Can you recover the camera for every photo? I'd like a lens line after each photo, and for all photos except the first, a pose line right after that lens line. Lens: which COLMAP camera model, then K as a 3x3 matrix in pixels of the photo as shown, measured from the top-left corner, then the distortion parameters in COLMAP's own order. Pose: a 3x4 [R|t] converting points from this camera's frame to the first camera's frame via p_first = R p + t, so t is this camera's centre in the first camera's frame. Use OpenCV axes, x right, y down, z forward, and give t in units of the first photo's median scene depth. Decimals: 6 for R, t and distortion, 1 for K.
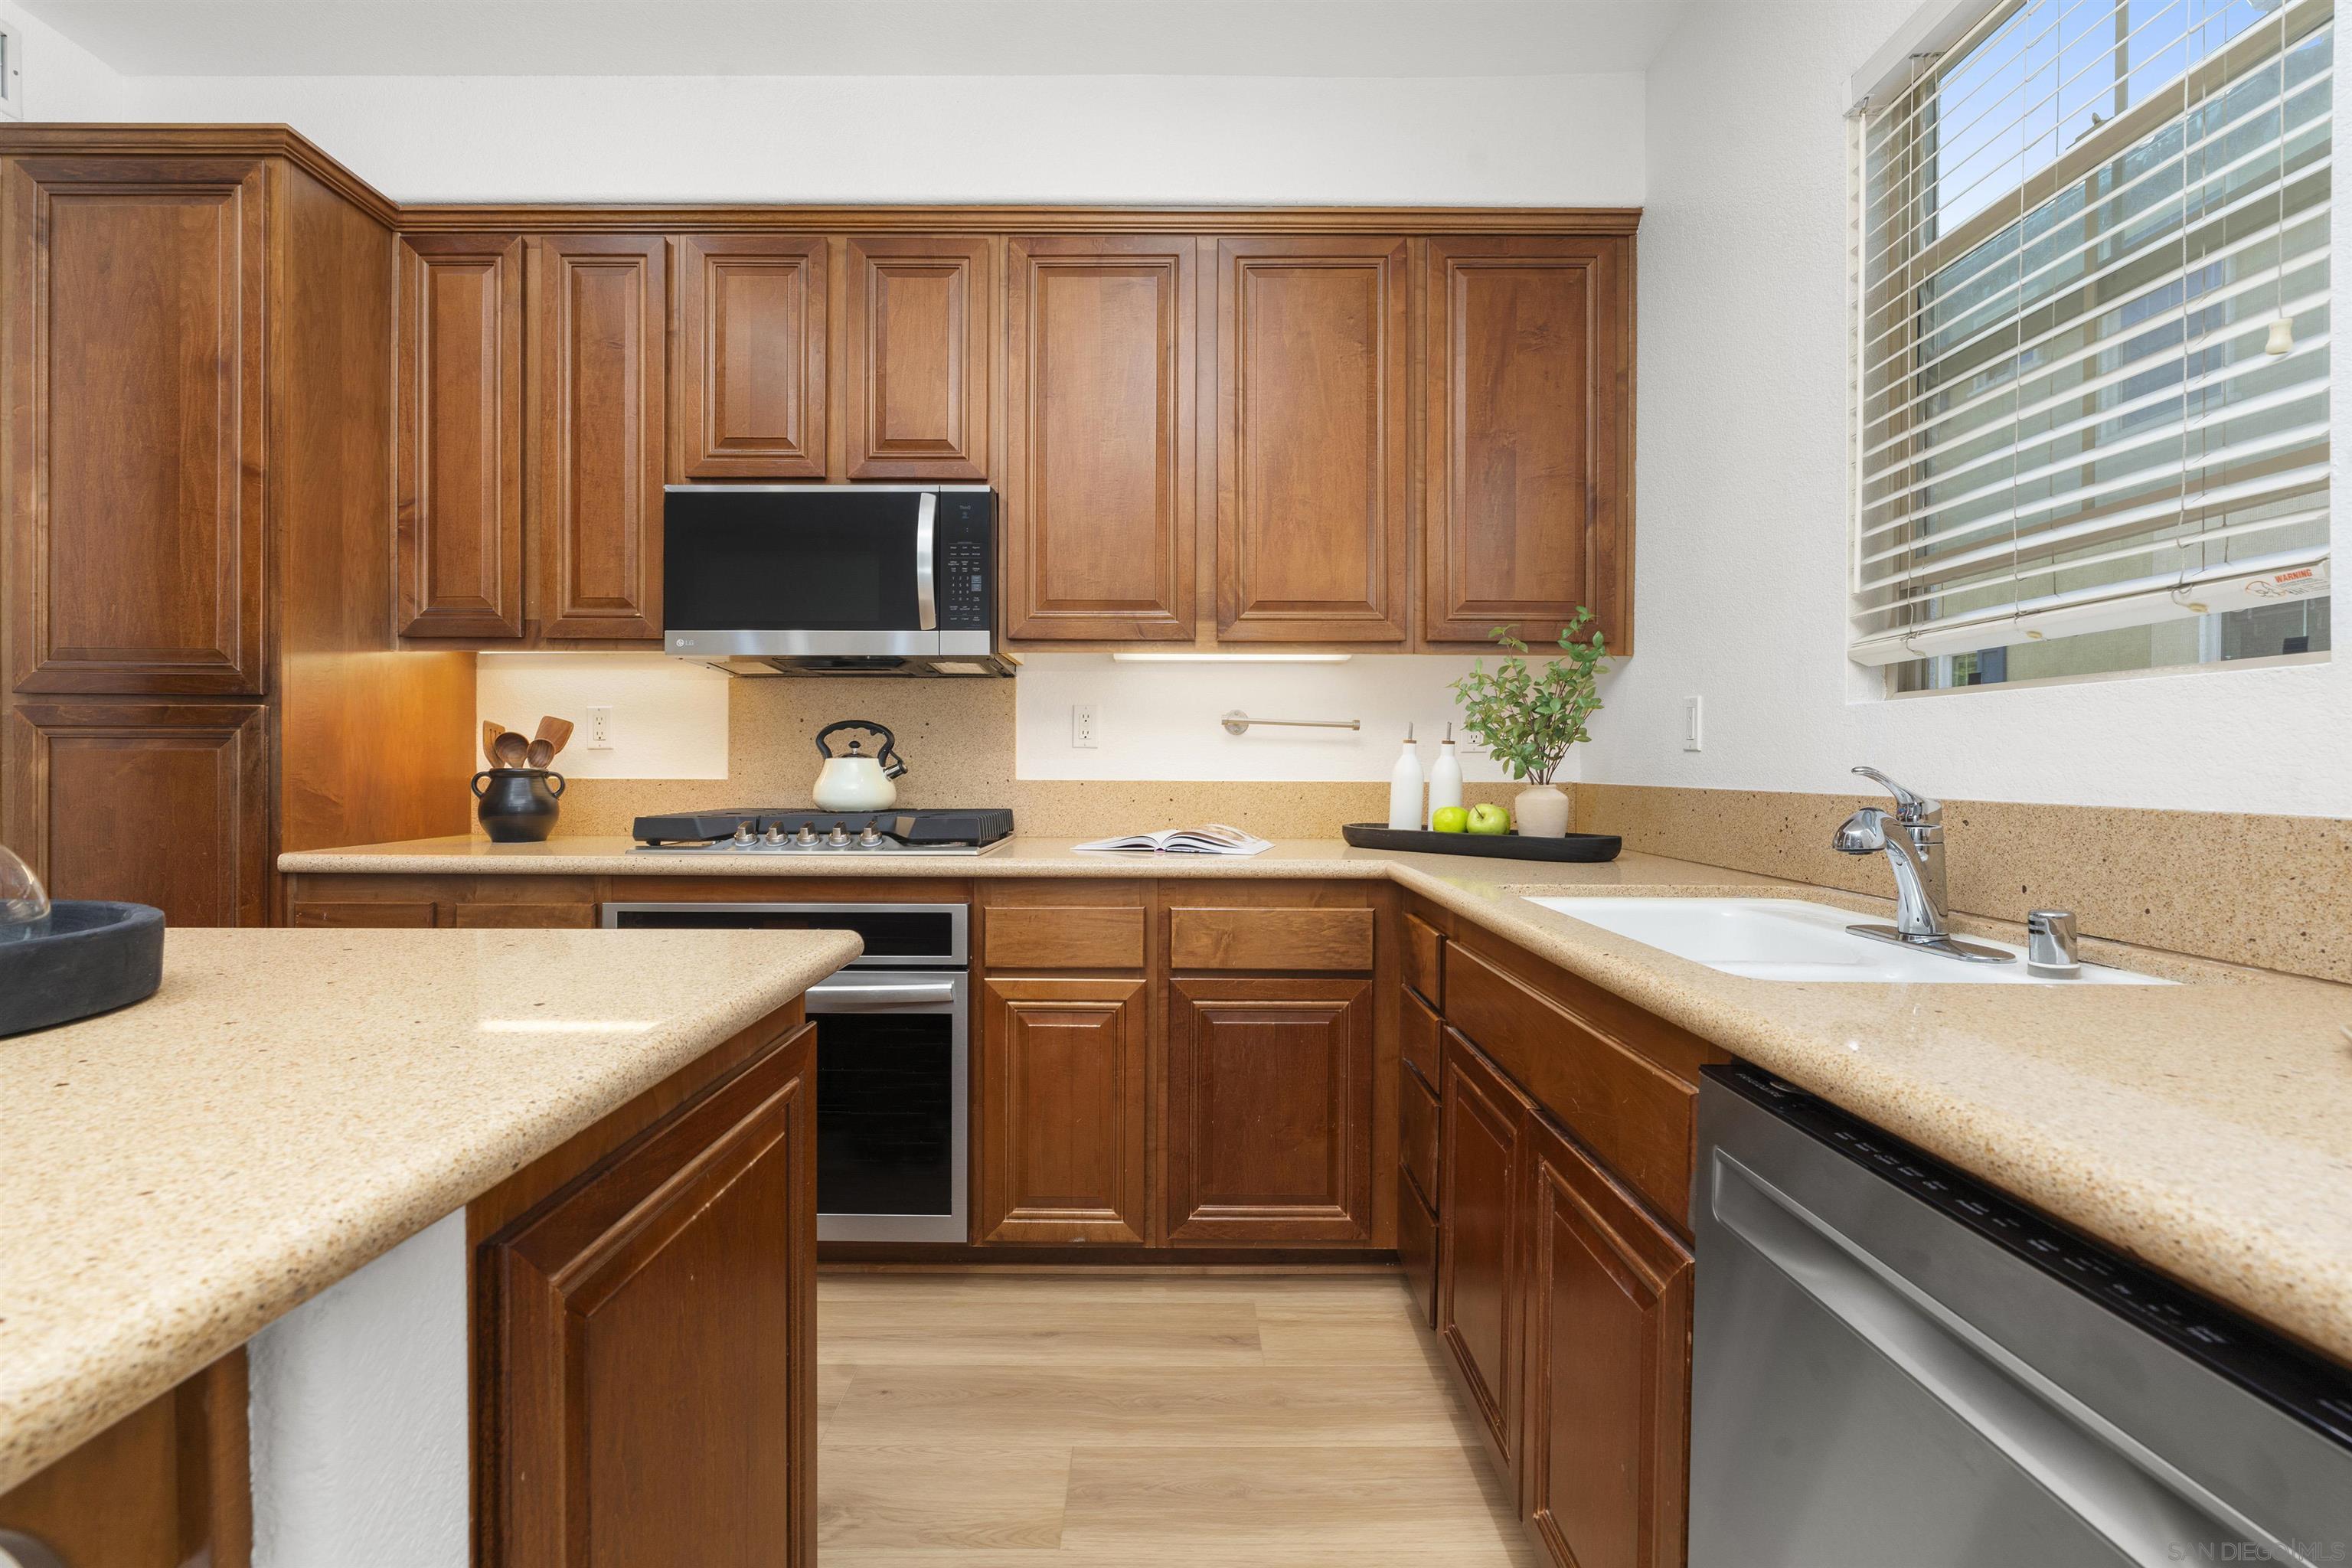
lens RADIAL K [[1057.8, 0, 1166.9], [0, 1057.8, 769.5], [0, 0, 1]] dist [-0.012322, 0.005269]
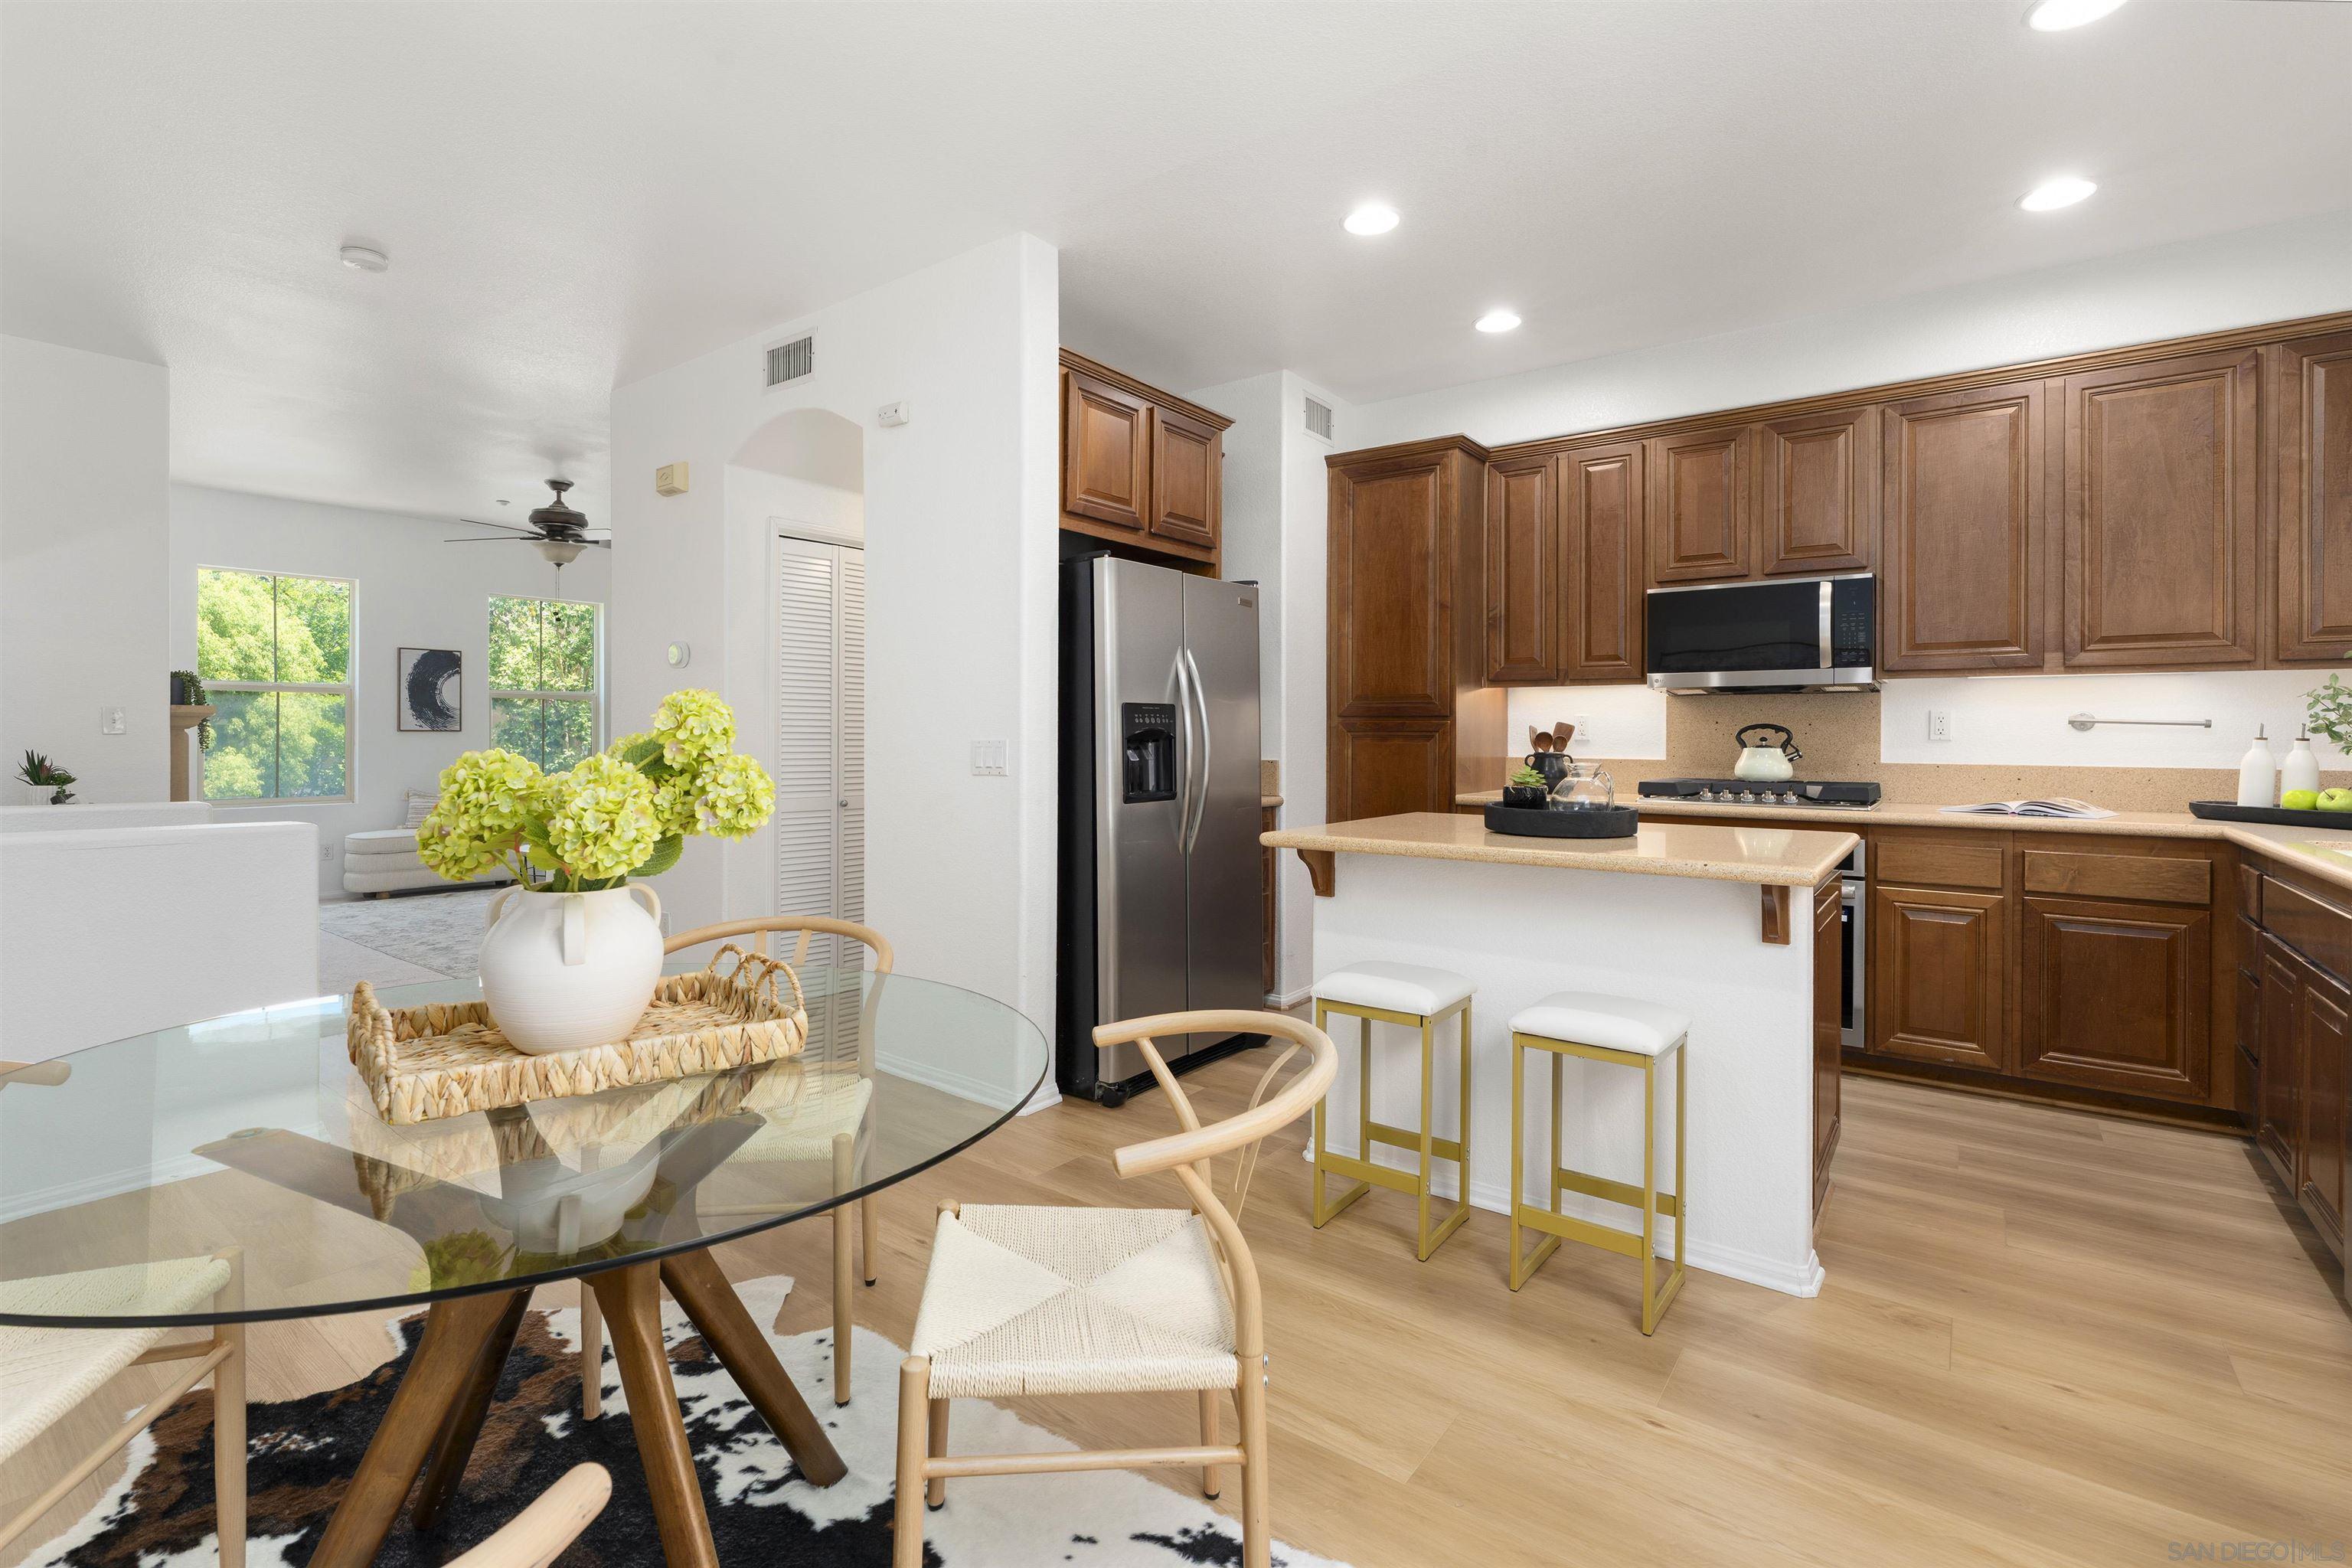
lens RADIAL K [[1057.8, 0, 1161.4], [0, 1057.8, 736.2], [0, 0, 1]] dist [-0.012322, 0.005269]
pose [[0.792673, 0.001344, -0.609646, -0.051566], [-0.004834, 0.999980, -0.004081, -0.017740], [0.609628, 0.006182, 0.792663, -0.836409]]
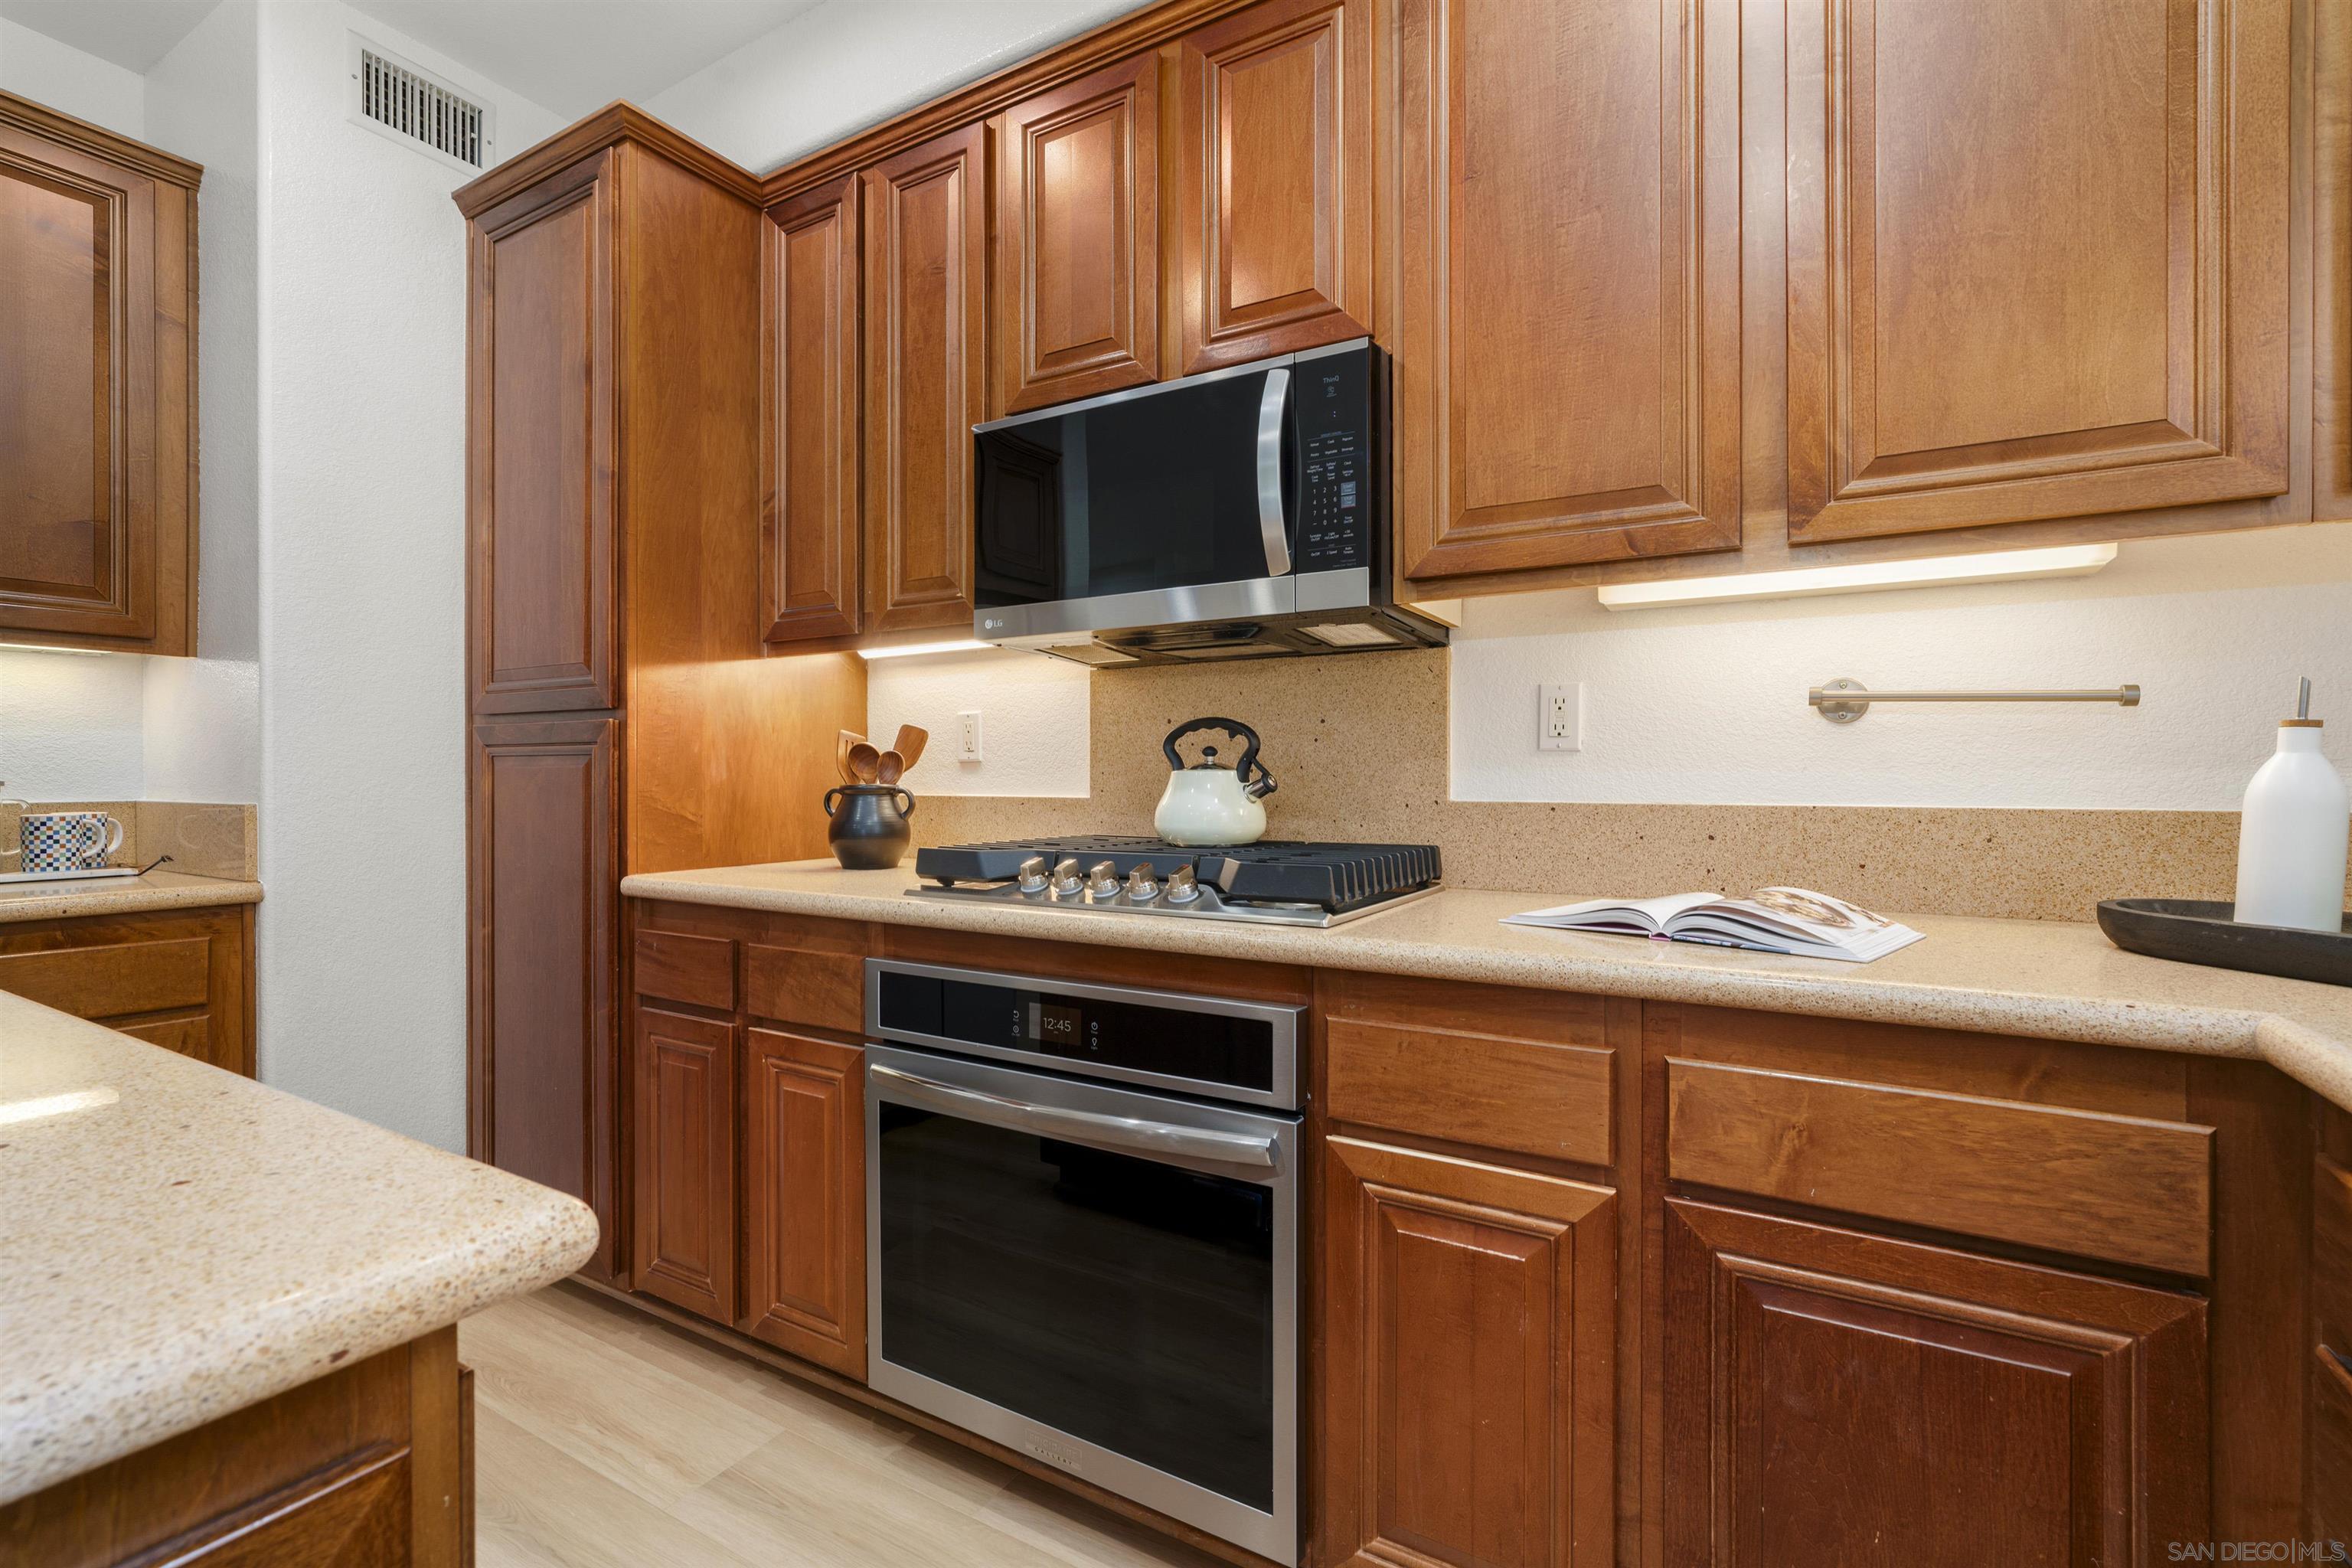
lens RADIAL K [[1057.8, 0, 1163.7], [0, 1057.8, 776.9], [0, 0, 1]] dist [-0.012322, 0.005269]
pose [[0.856037, -0.004030, -0.516899, 0.052013], [0.001532, 0.999985, -0.005259, -0.002458], [0.516913, 0.003710, 0.856030, 0.388916]]
